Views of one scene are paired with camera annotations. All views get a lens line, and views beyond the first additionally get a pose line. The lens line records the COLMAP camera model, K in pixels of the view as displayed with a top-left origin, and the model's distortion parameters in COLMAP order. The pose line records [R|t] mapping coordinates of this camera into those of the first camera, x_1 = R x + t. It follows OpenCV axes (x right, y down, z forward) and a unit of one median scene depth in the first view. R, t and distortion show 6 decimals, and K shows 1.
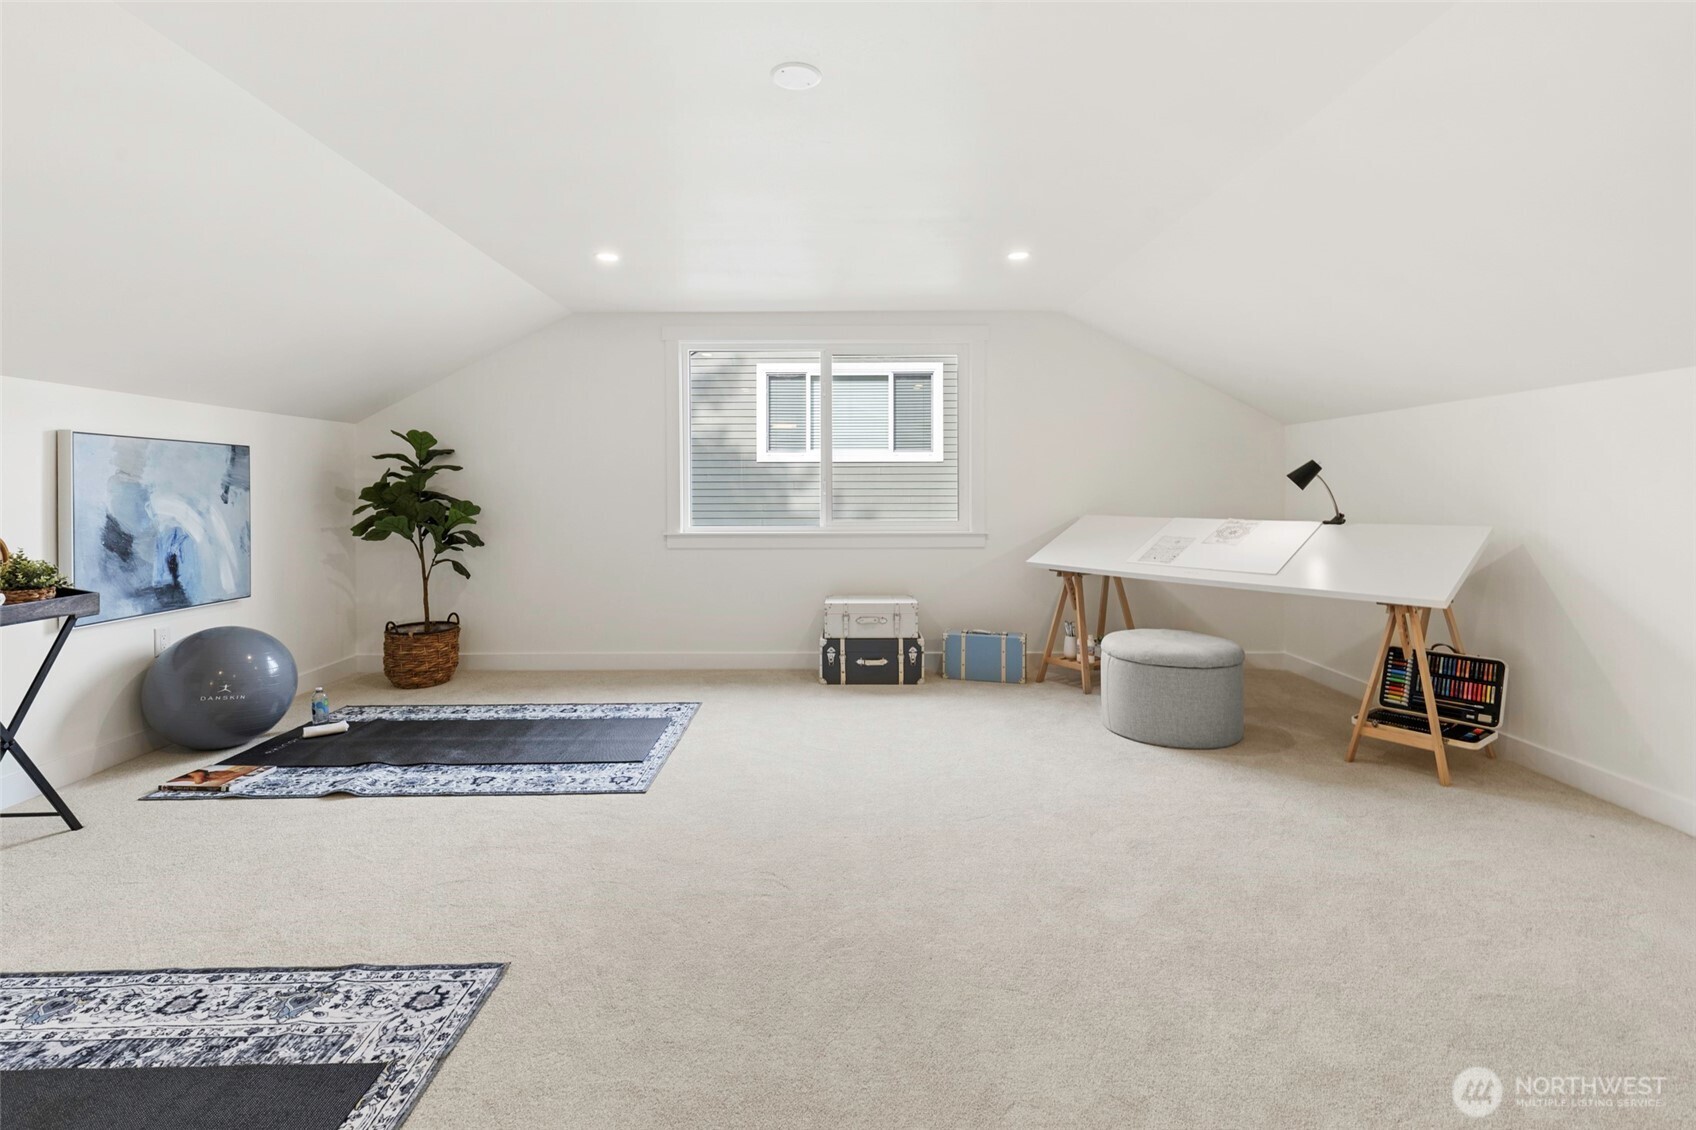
lens RADIAL K [[780.7, 0, 848.7], [0, 780.7, 515.3], [0, 0, 1]] dist [0.000064, -0.000393]
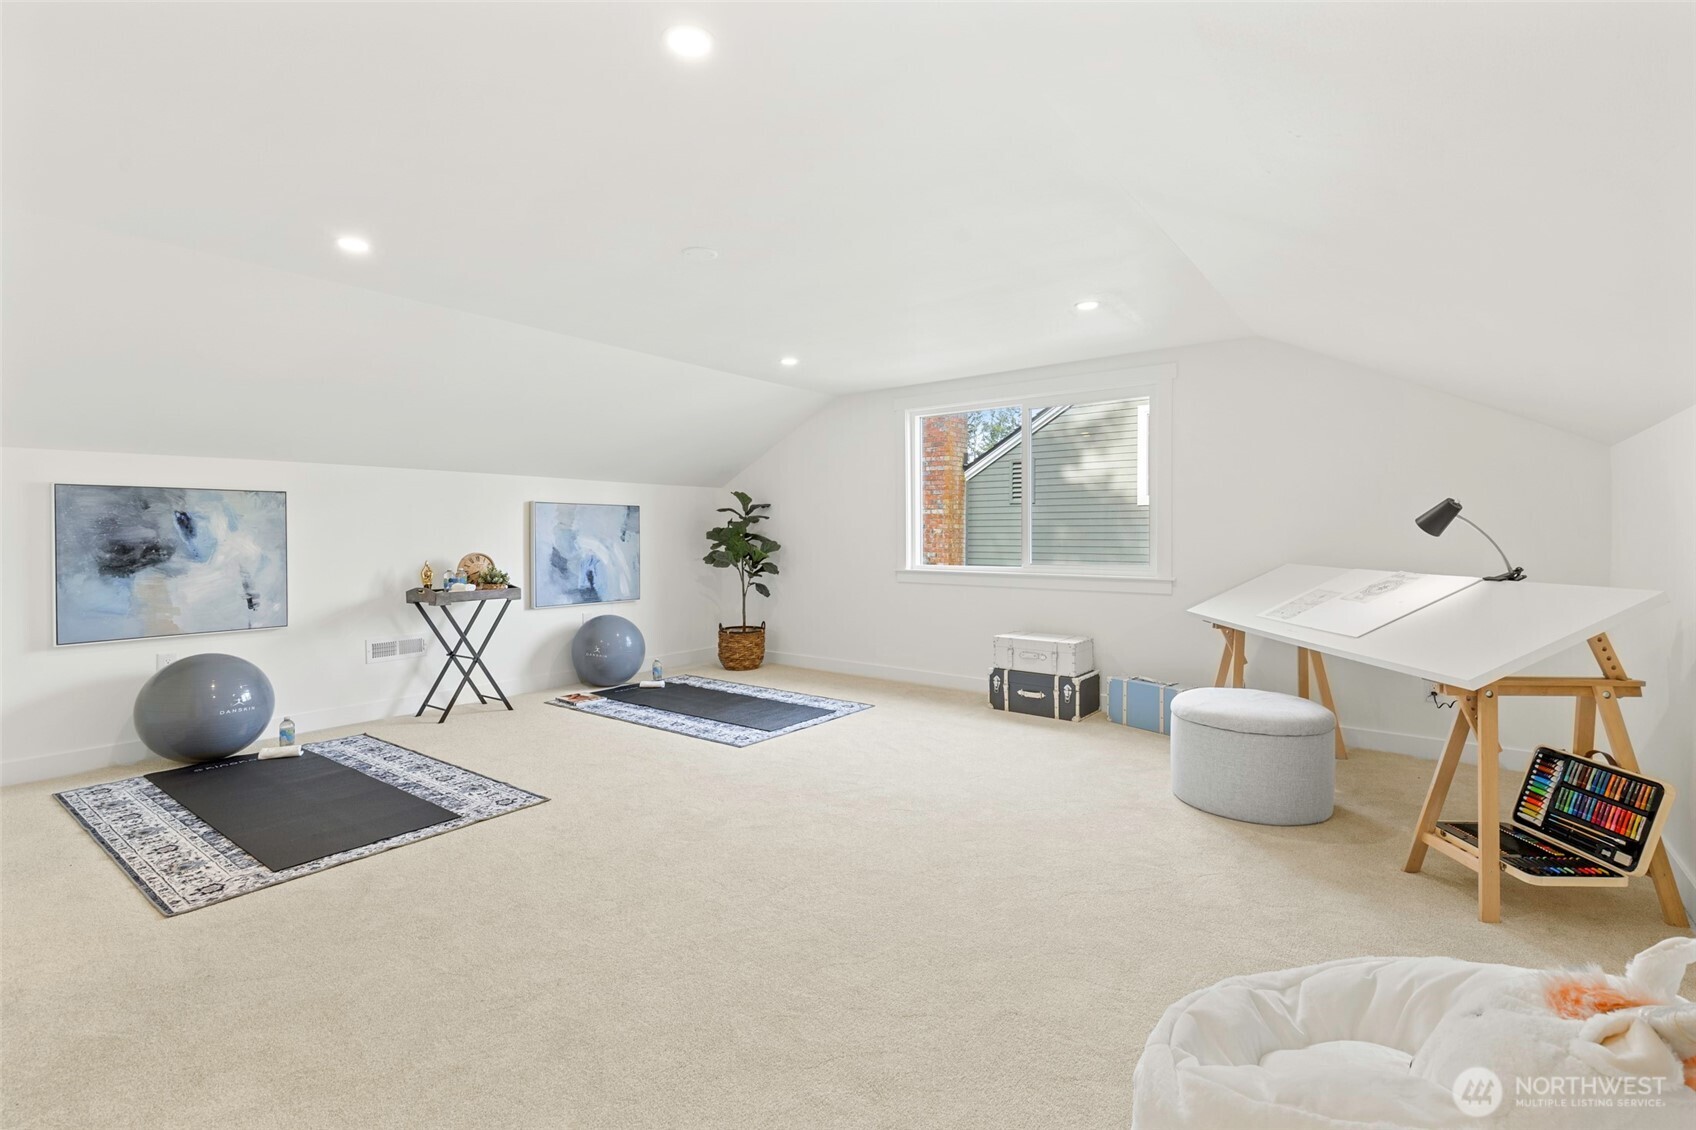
lens RADIAL K [[763.4, 0, 850.0], [0, 763.4, 565.5], [0, 0, 1]] dist [-0.002436, -0.001152]
pose [[0.790261, 0.027579, -0.612150, 0.571913], [-0.020892, 0.999619, 0.018064, -0.003677], [0.612414, -0.001486, 0.790536, 0.019721]]
